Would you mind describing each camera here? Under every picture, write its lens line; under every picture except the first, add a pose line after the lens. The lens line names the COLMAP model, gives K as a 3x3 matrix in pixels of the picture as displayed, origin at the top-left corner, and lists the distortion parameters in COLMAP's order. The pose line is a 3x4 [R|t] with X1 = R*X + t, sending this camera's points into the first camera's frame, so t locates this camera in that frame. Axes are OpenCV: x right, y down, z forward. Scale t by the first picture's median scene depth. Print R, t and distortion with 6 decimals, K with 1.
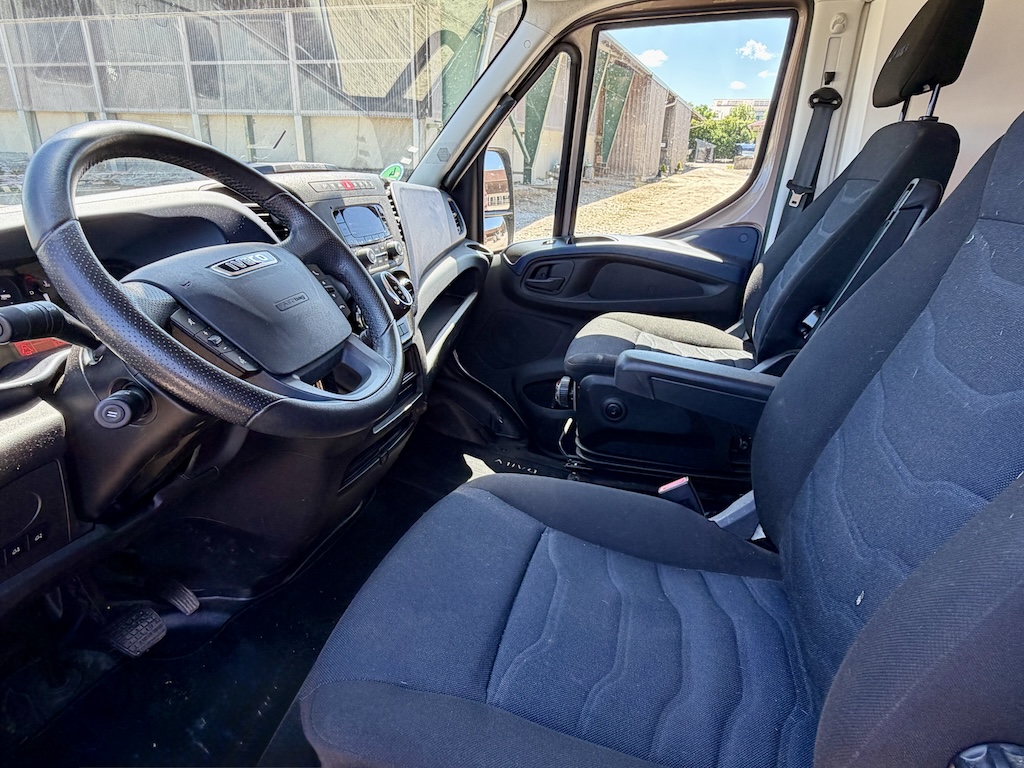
lens RADIAL K [[615.6, 0, 512.0], [0, 615.6, 384.0], [0, 0, 1]] dist [0.004191, -0.002188]
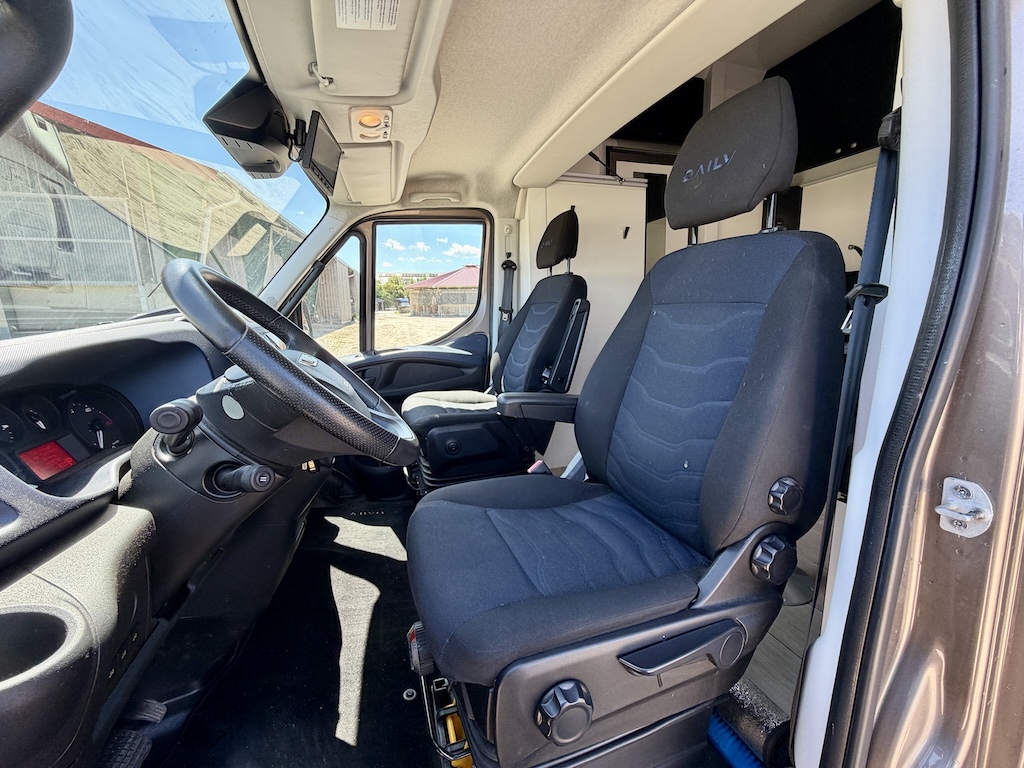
lens RADIAL K [[407.9, 0, 512.0], [0, 407.9, 384.0], [0, 0, 1]] dist [0.000584, 0.000025]
pose [[0.830011, -0.144198, 0.538785, -0.216216], [0.231077, 0.968100, -0.096883, 0.019618], [-0.507627, 0.204915, 0.836854, 0.008356]]
